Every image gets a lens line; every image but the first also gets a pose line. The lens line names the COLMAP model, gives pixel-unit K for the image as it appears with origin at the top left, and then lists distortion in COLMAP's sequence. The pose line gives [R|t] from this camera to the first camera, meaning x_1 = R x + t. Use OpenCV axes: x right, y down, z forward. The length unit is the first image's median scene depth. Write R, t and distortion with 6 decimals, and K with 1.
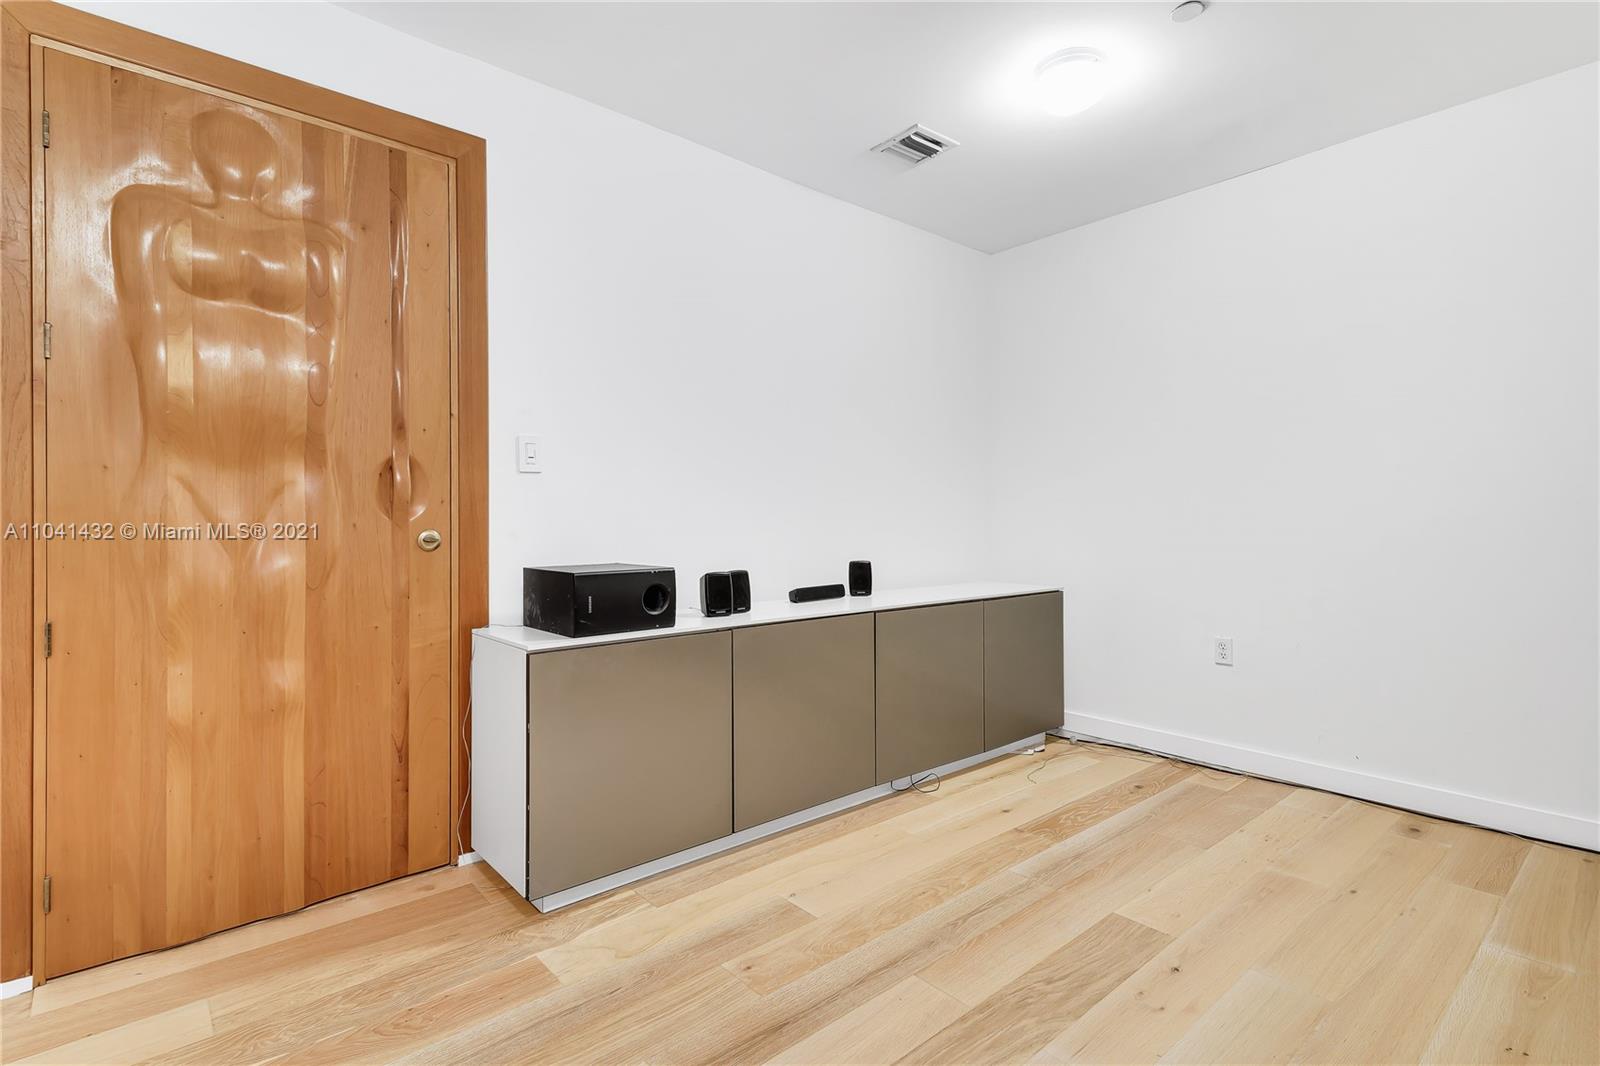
lens RADIAL K [[757.8, 0, 800.0], [0, 757.8, 533.0], [0, 0, 1]] dist [0.017439, -0.000390]
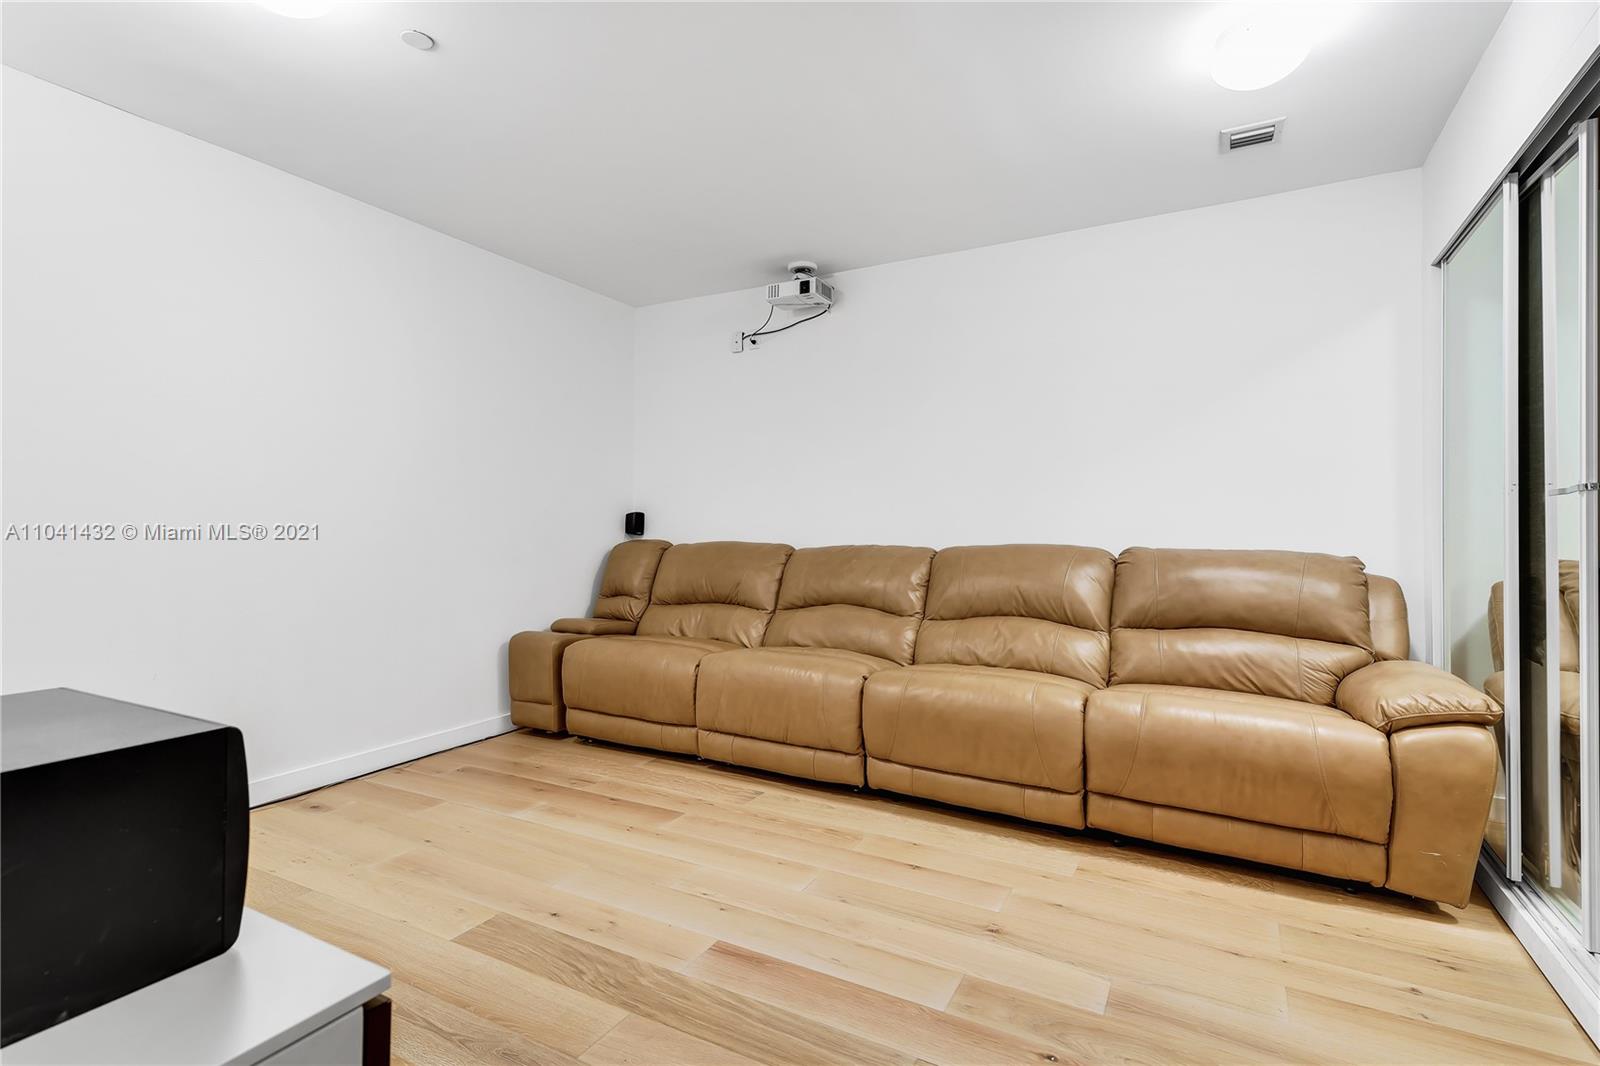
lens RADIAL K [[757.8, 0, 800.0], [0, 757.8, 533.0], [0, 0, 1]] dist [0.017439, -0.000390]
pose [[-0.353290, 0.000477, 0.935514, -0.678686], [0.009558, 0.999950, 0.003100, -0.023113], [-0.935465, 0.010037, -0.353277, 0.943164]]
